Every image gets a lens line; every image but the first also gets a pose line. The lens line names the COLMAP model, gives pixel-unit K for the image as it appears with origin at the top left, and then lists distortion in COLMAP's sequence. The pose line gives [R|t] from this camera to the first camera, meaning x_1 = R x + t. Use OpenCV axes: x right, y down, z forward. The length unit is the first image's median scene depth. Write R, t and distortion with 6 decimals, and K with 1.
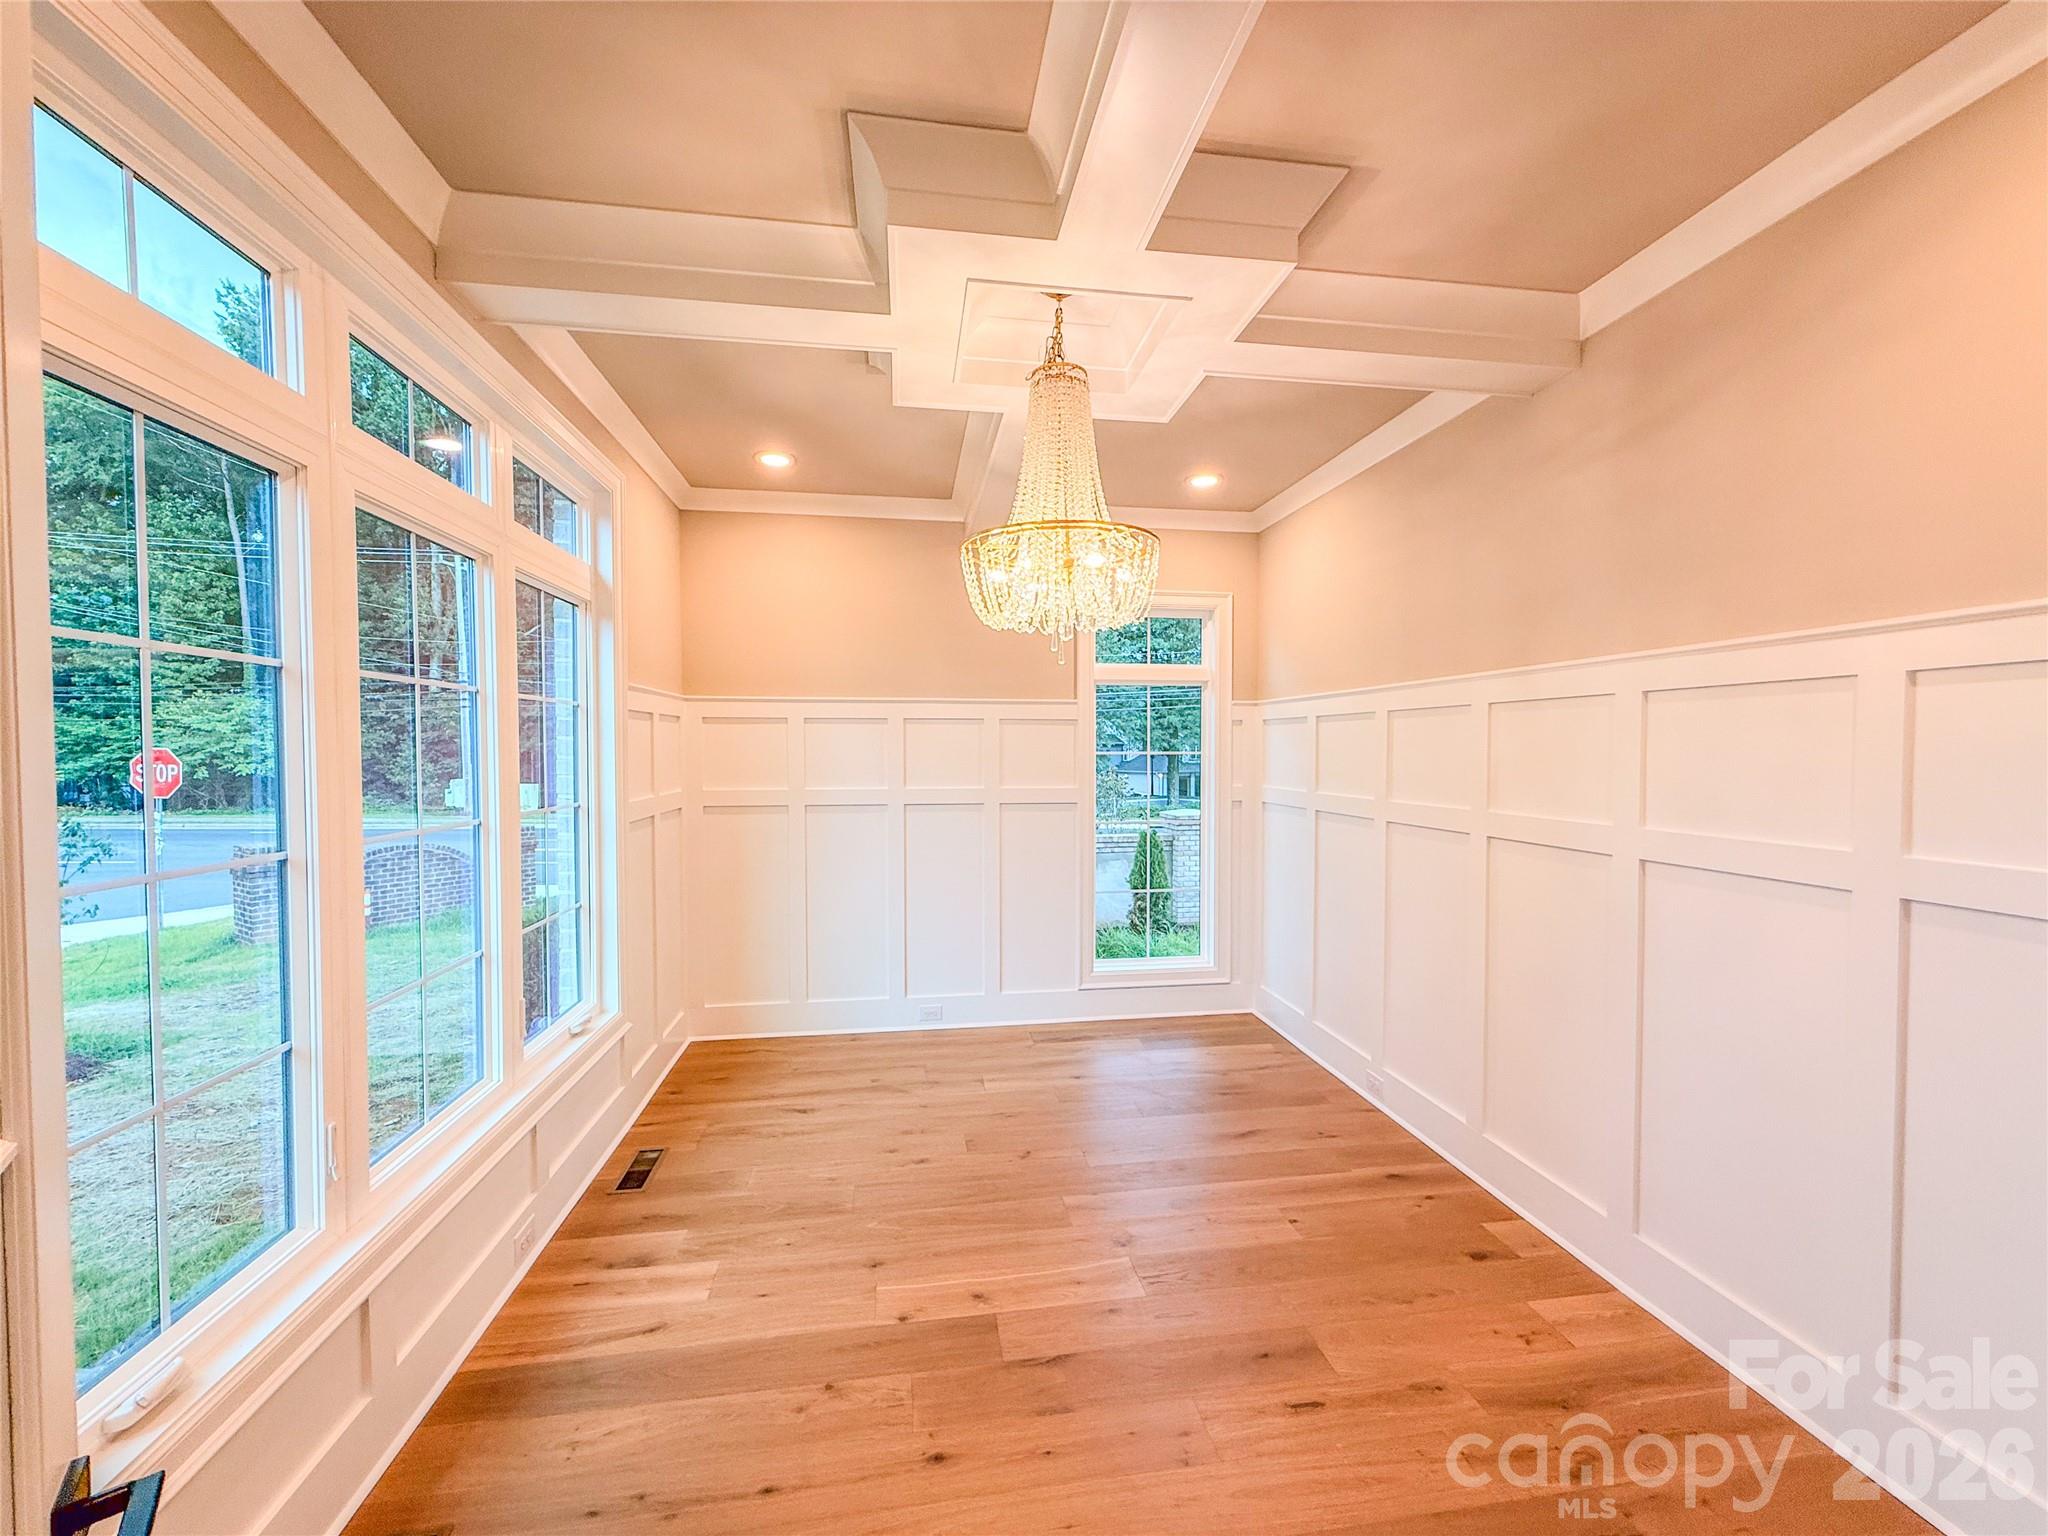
lens RADIAL K [[813.4, 0, 1022.2], [0, 813.4, 771.7], [0, 0, 1]] dist [0.001170, -0.000041]
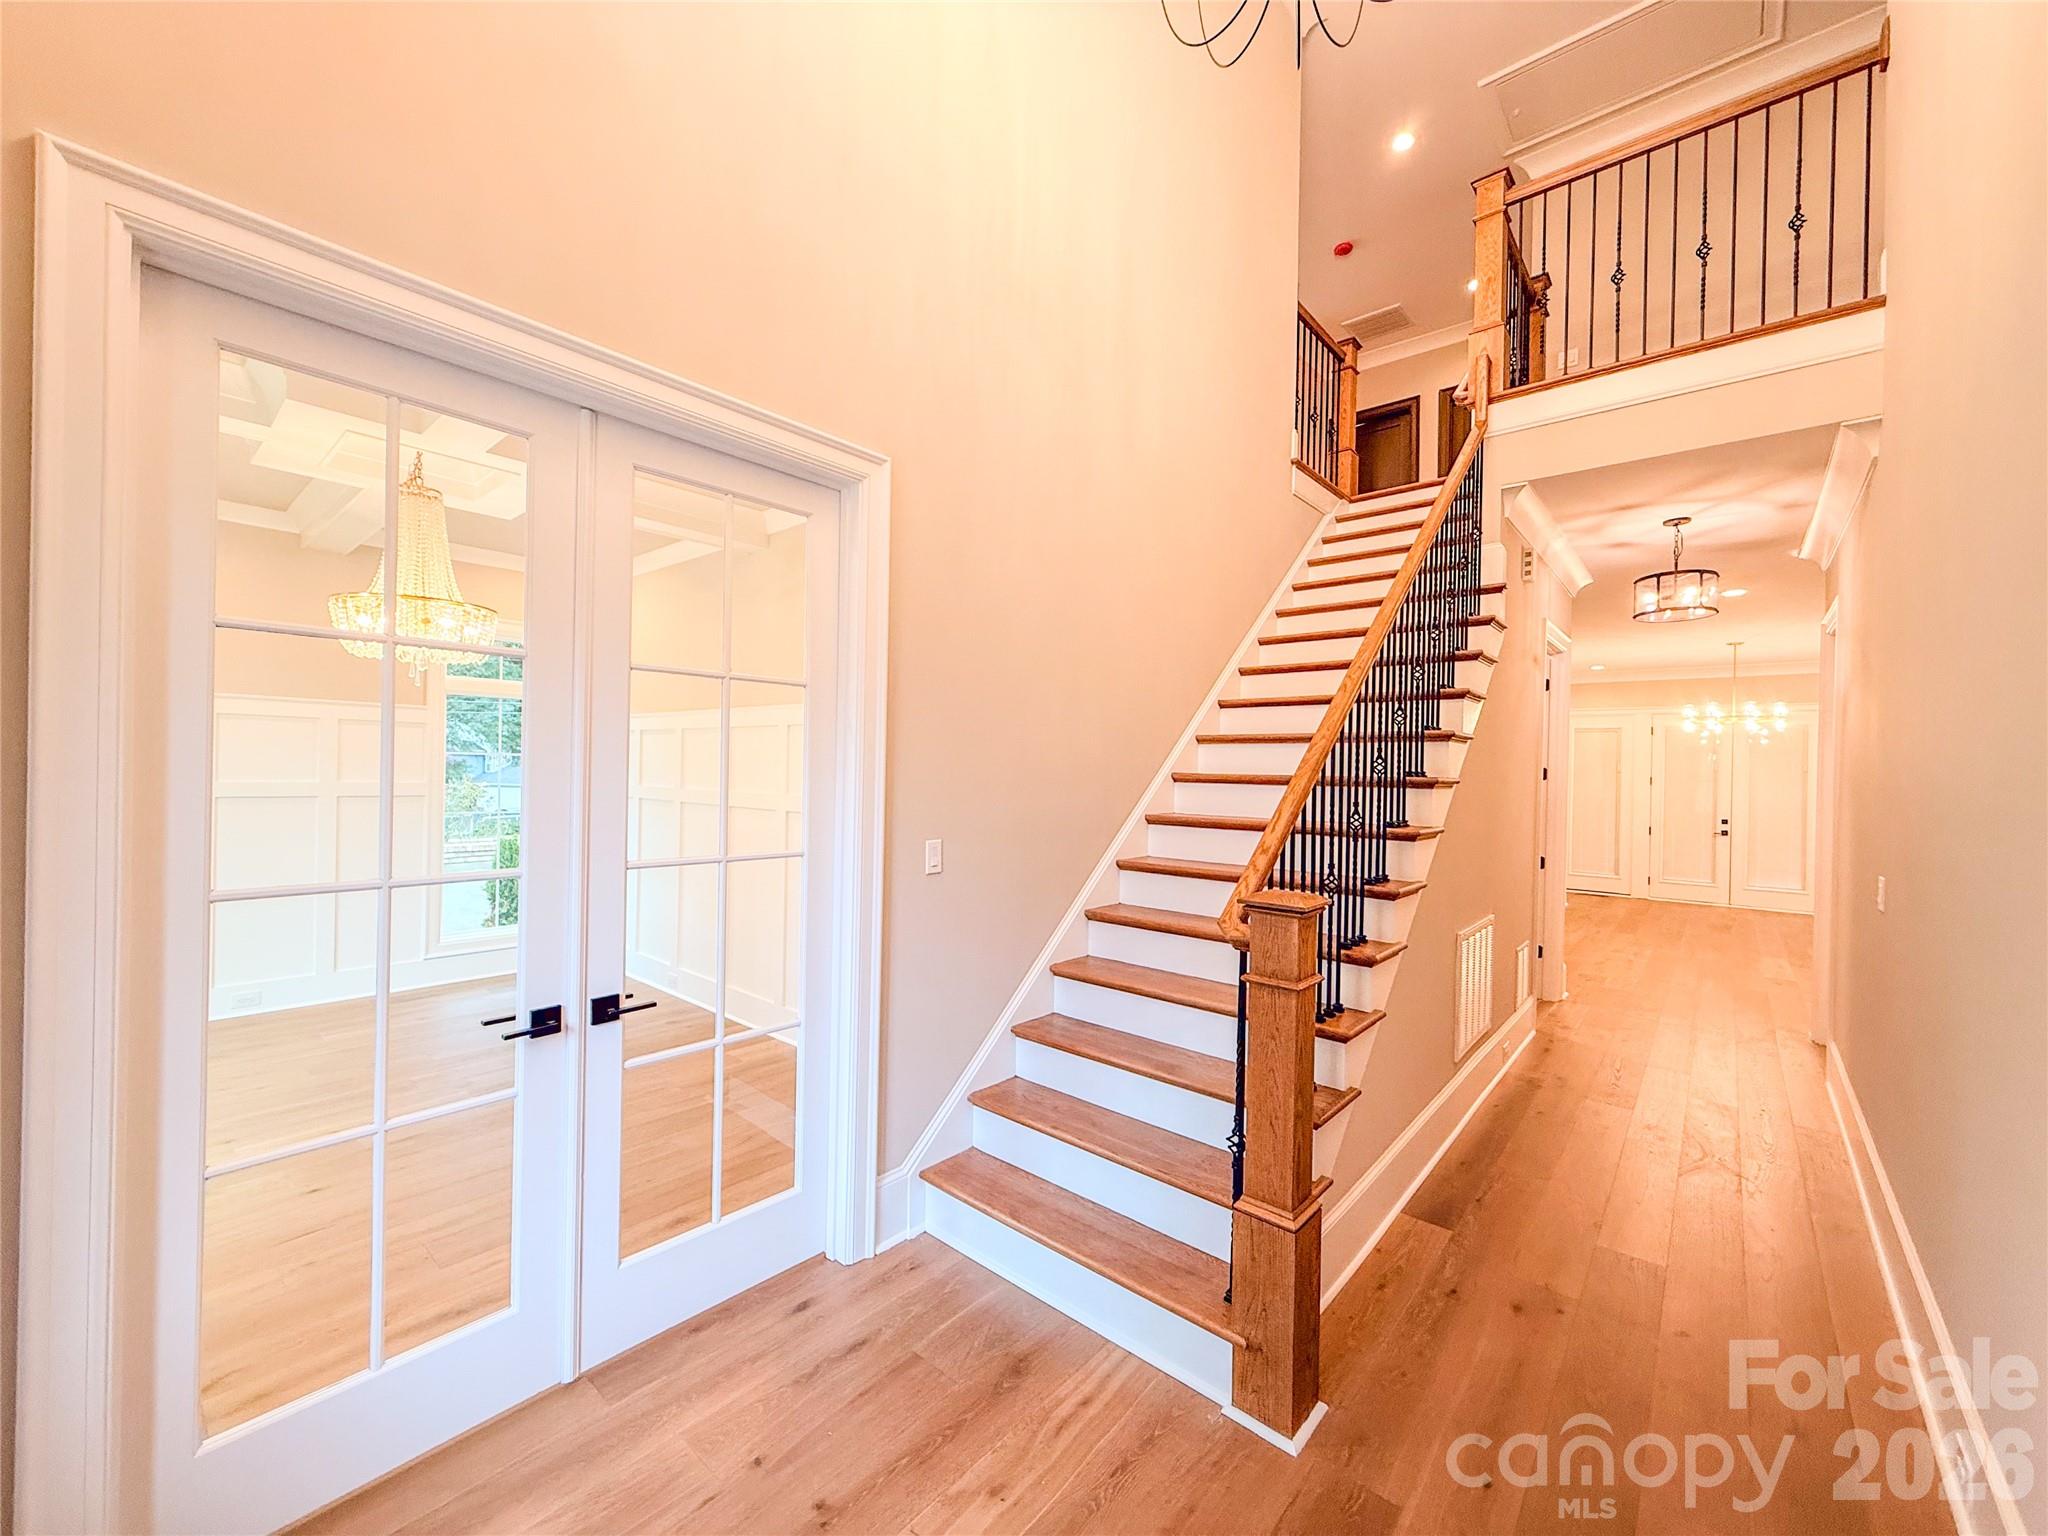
lens RADIAL K [[813.4, 0, 1022.2], [0, 813.4, 771.7], [0, 0, 1]] dist [0.001170, -0.000041]
pose [[0.760259, 0.014774, 0.649452, -0.072131], [-0.003039, 0.999811, -0.019187, 0.045460], [-0.649613, 0.012613, 0.760161, -0.793053]]
